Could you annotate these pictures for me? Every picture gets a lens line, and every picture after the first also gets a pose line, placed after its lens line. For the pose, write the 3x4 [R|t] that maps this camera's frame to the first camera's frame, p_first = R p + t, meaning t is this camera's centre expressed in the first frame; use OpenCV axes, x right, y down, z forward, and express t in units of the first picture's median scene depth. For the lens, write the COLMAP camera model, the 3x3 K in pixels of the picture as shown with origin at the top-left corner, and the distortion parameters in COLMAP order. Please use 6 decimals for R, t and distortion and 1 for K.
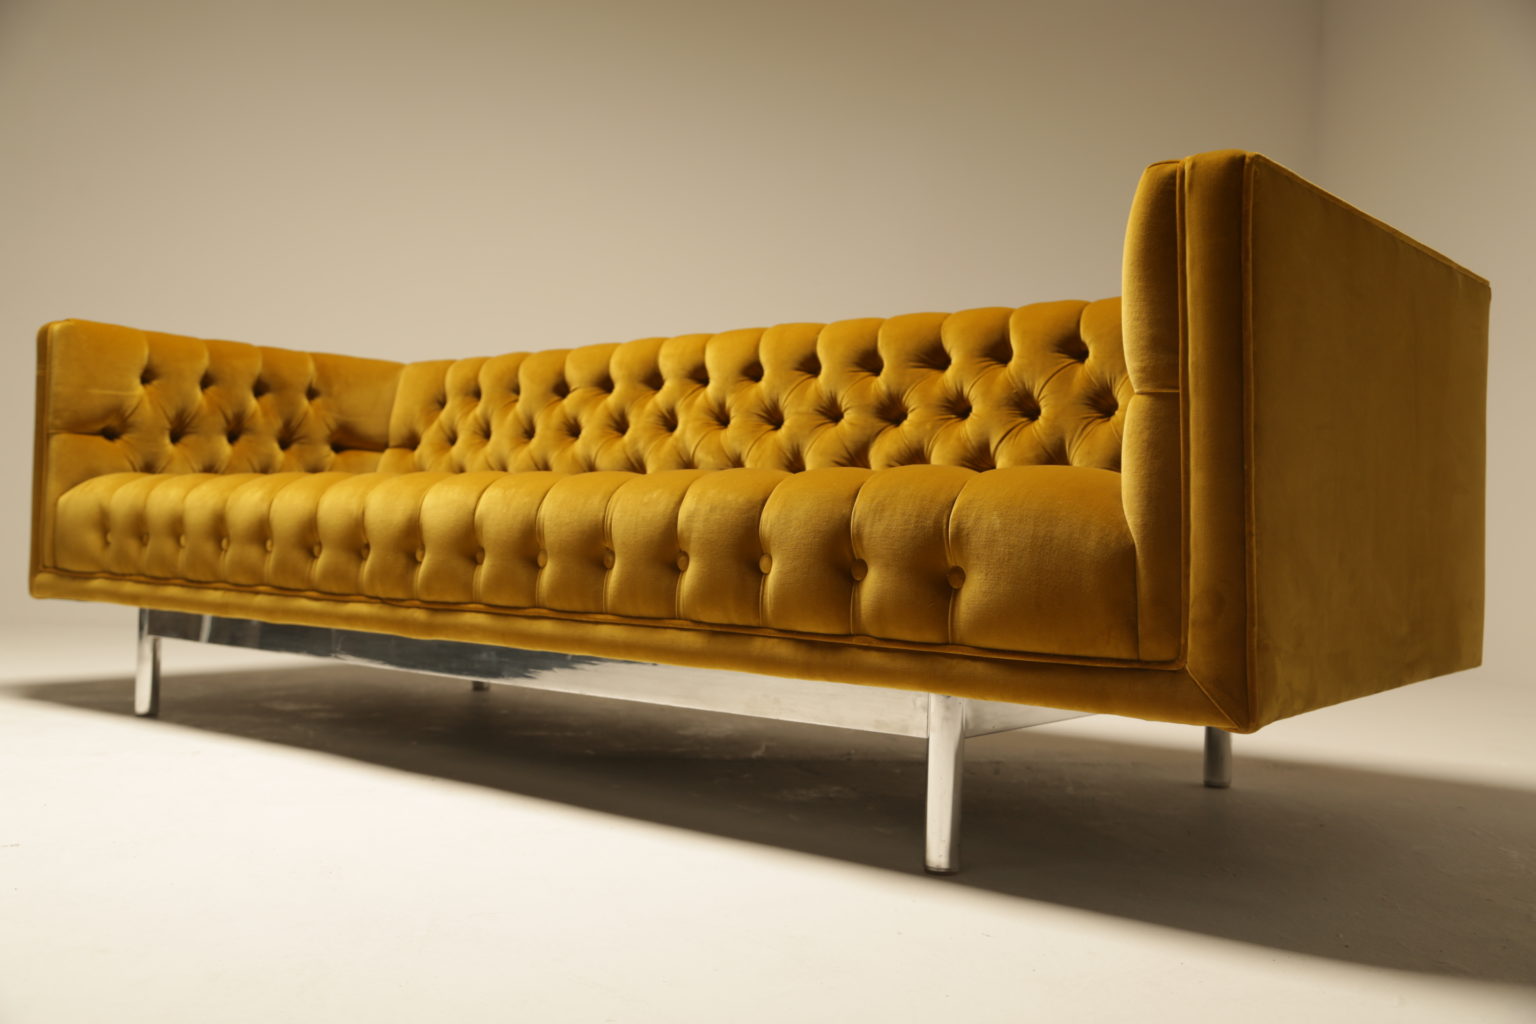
lens RADIAL K [[1481.3, 0, 768.0], [0, 1481.3, 512.0], [0, 0, 1]] dist [-0.027871, -0.005504]
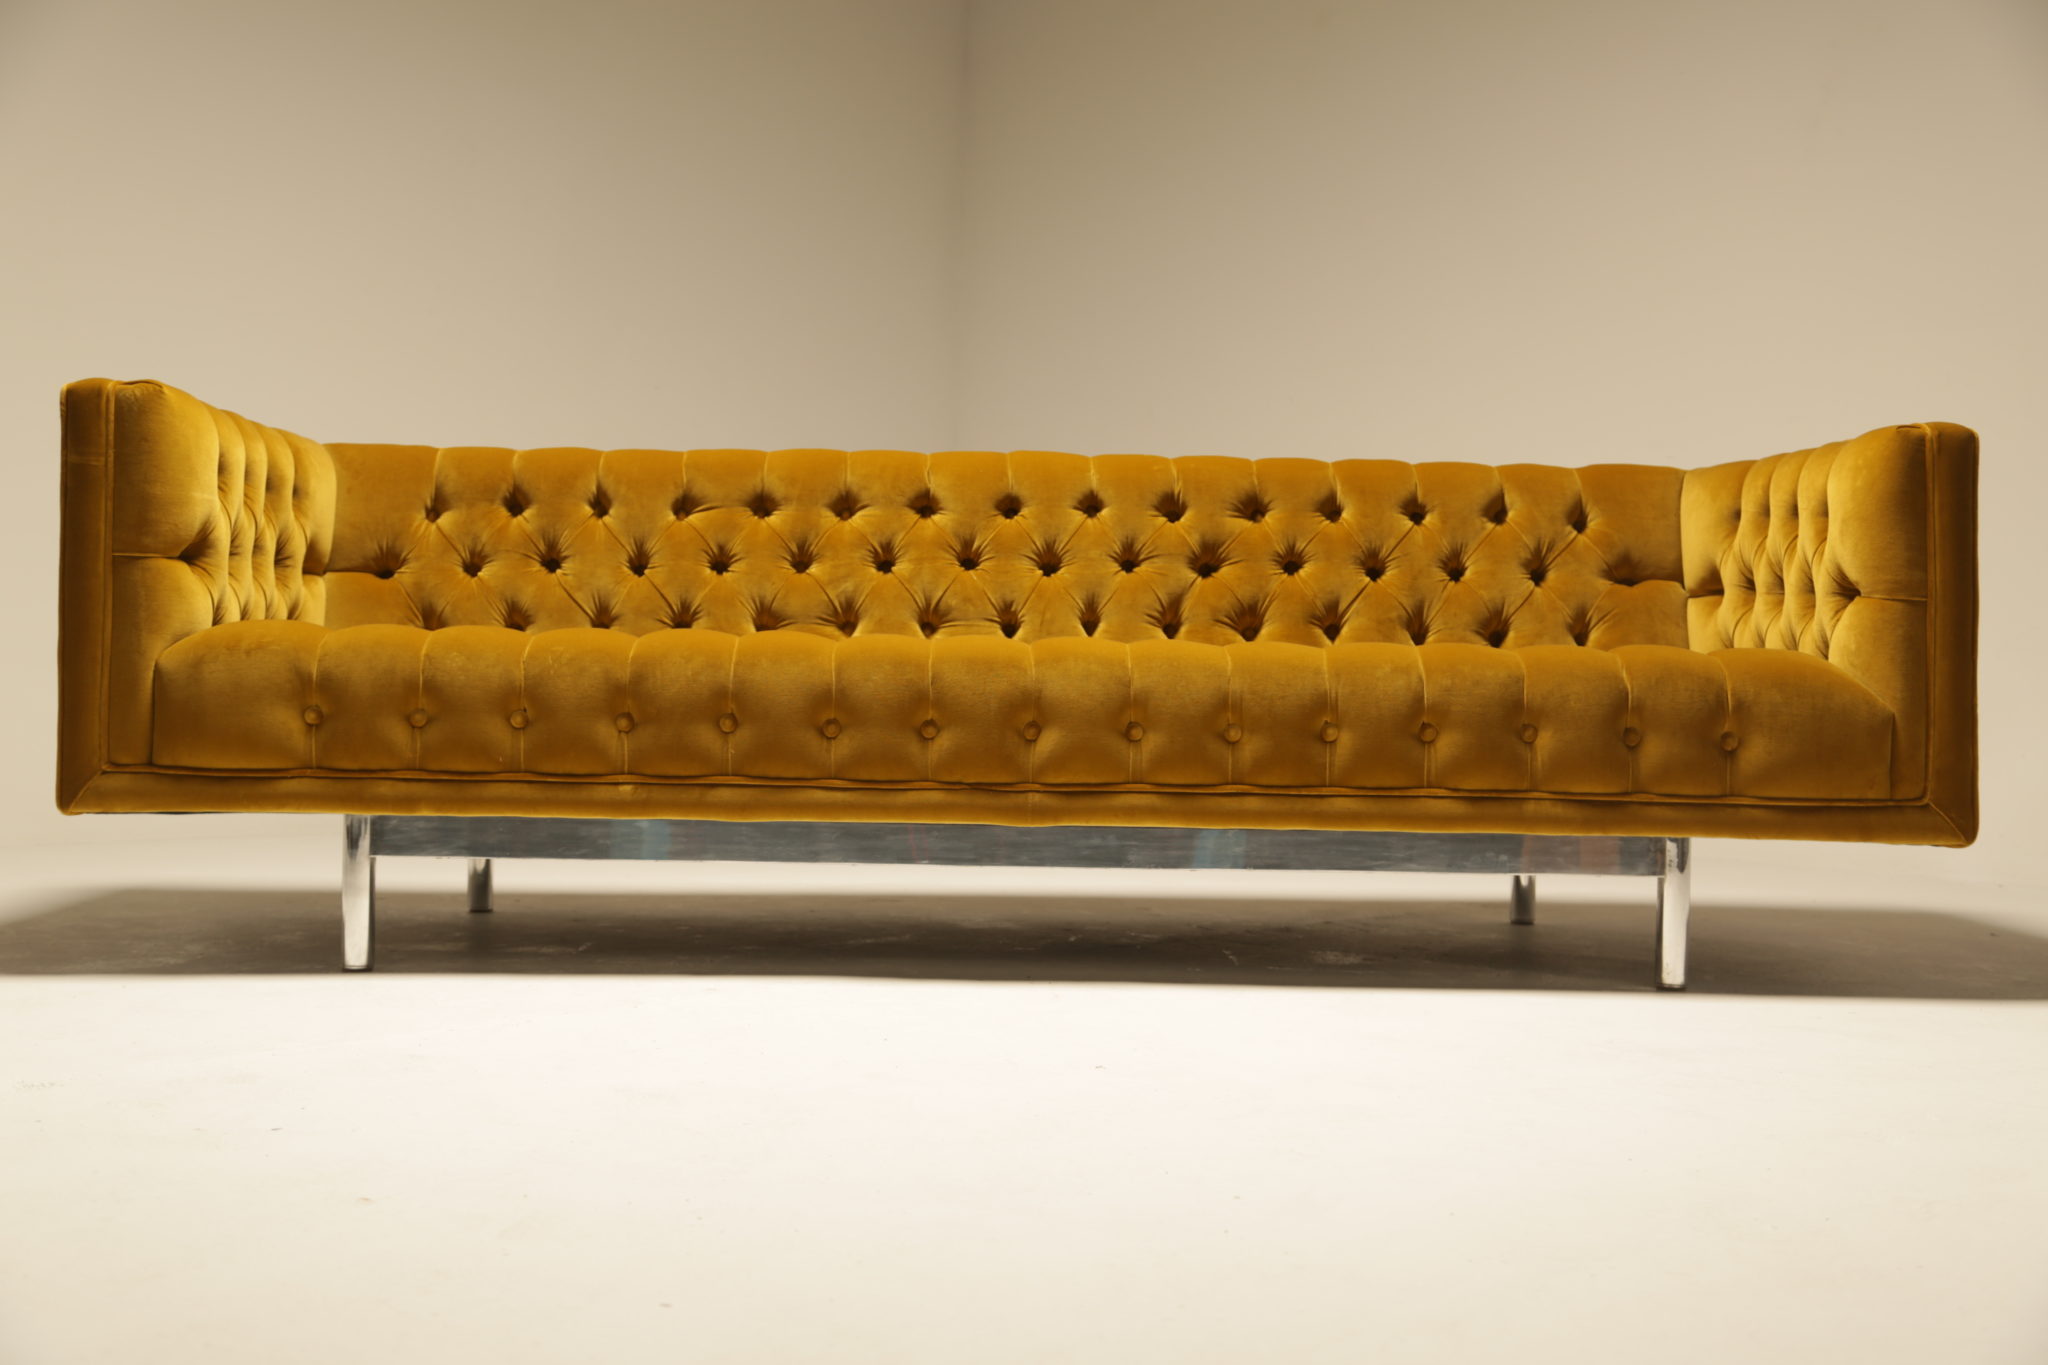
lens RADIAL K [[2379.9, 0, 1024.0], [0, 2379.9, 682.5], [0, 0, 1]] dist [0.036454, 0.024884]
pose [[0.752705, -0.017103, 0.658136, -1.347699], [-0.006133, 0.999437, 0.032987, -0.055060], [-0.658329, -0.028866, 0.752176, -0.084079]]
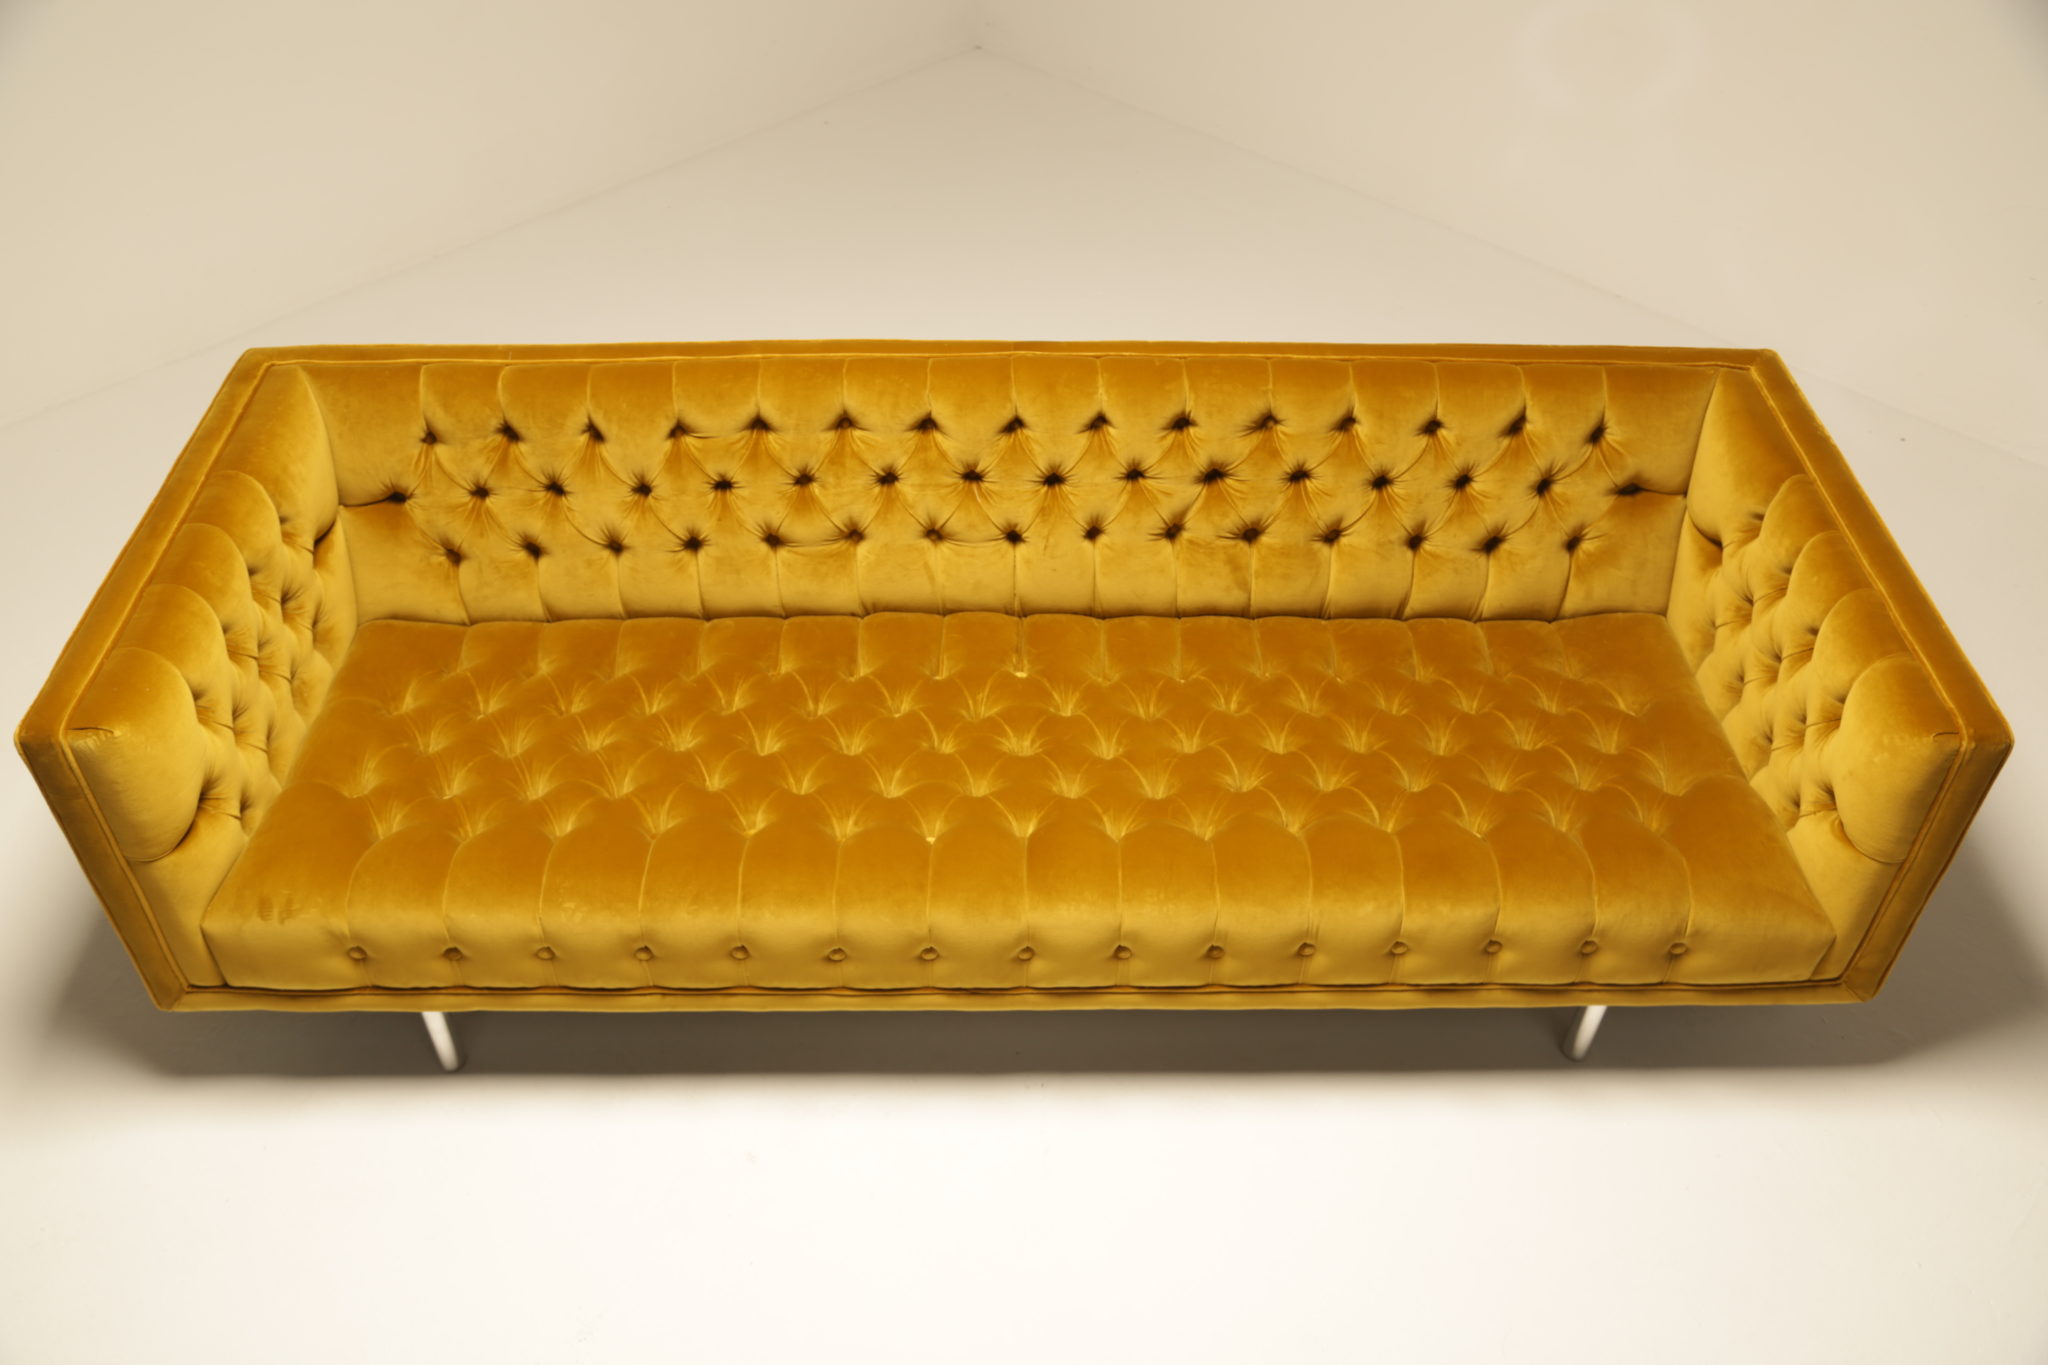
lens RADIAL K [[1727.5, 0, 1024.0], [0, 1727.5, 682.5], [0, 0, 1]] dist [-0.045808, -0.002408]
pose [[0.766311, -0.448443, 0.460073, -0.759465], [0.001837, 0.717627, 0.696425, -0.985724], [-0.642468, -0.532833, 0.550749, 0.554766]]
